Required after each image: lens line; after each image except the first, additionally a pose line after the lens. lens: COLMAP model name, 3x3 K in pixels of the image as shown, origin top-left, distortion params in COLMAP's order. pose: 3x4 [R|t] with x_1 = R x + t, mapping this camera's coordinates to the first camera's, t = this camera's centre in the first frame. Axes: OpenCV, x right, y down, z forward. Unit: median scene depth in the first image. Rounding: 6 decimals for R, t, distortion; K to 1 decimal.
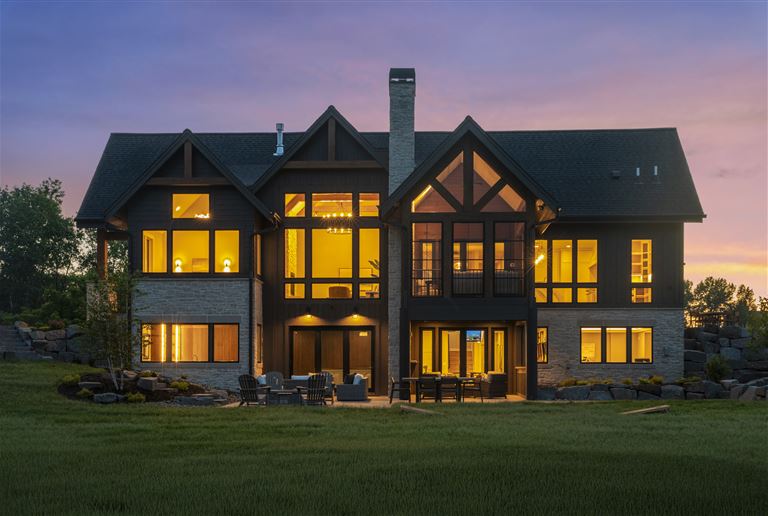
lens RADIAL K [[995.9, 0, 382.0], [0, 995.9, 363.5], [0, 0, 1]] dist [0.031098, 0.056442]
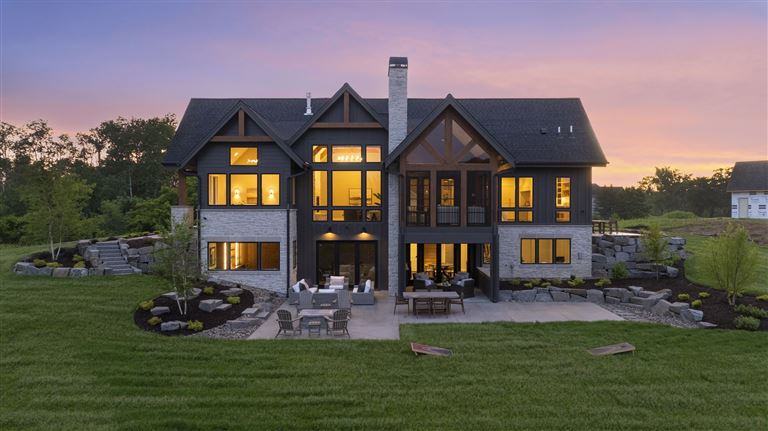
lens RADIAL K [[538.3, 0, 384.0], [0, 538.3, 215.5], [0, 0, 1]] dist [-0.022396, 0.001500]
pose [[0.999237, -0.002448, 0.038980, -0.027751], [0.001594, 0.999759, 0.021911, -0.090308], [-0.039025, -0.021832, 0.999000, 0.248413]]
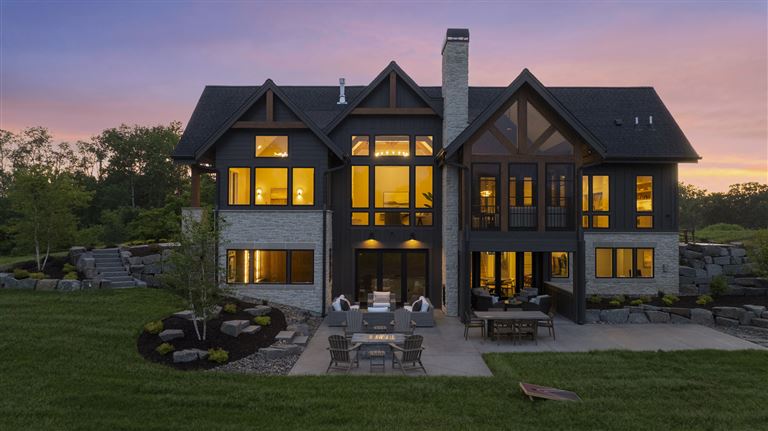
lens RADIAL K [[538.3, 0, 384.0], [0, 538.3, 215.5], [0, 0, 1]] dist [-0.022396, 0.001500]
pose [[0.999310, 0.002421, 0.037073, -0.083861], [-0.002036, 0.999944, -0.010428, -0.071169], [-0.037096, 0.010345, 0.999258, 0.373968]]
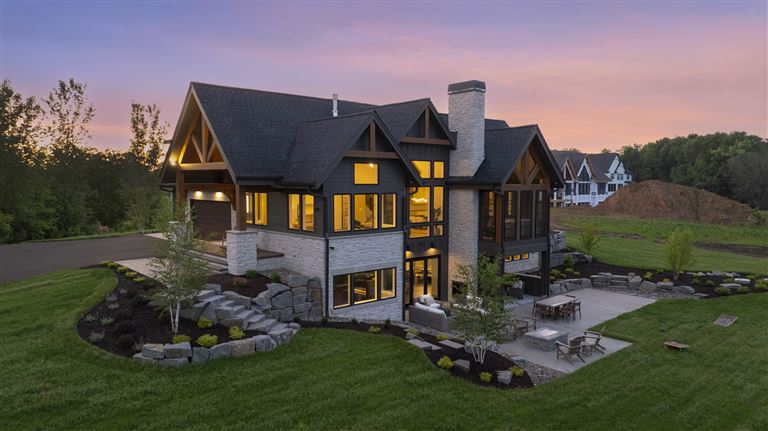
lens RADIAL K [[538.3, 0, 384.0], [0, 538.3, 215.5], [0, 0, 1]] dist [-0.022396, 0.001500]
pose [[0.721156, -0.046341, 0.691221, -0.608066], [-0.008188, 0.997120, 0.075392, -0.153000], [-0.692724, -0.060029, 0.718700, 0.505312]]
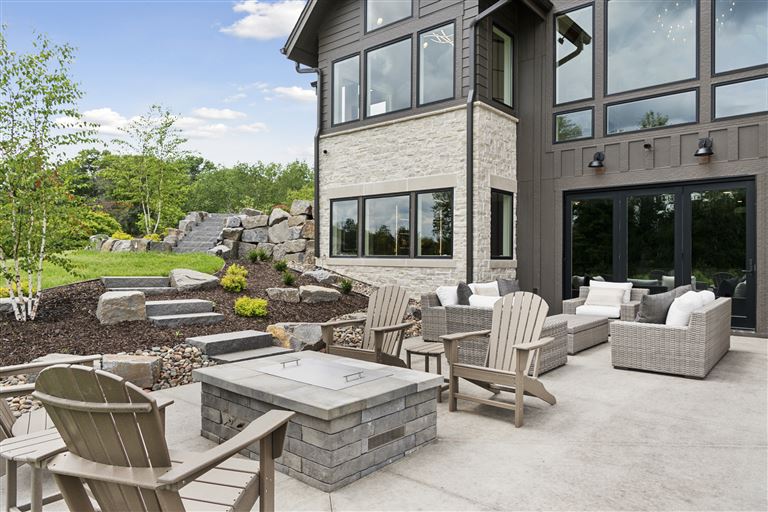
lens RADIAL K [[503.9, 0, 384.0], [0, 503.9, 256.0], [0, 0, 1]] dist [-0.005677, -0.002280]
pose [[0.788765, 0.007469, -0.614650, -0.001741], [-0.007868, 0.999967, 0.002055, -0.003102], [0.614645, 0.003216, 0.788797, 0.732783]]
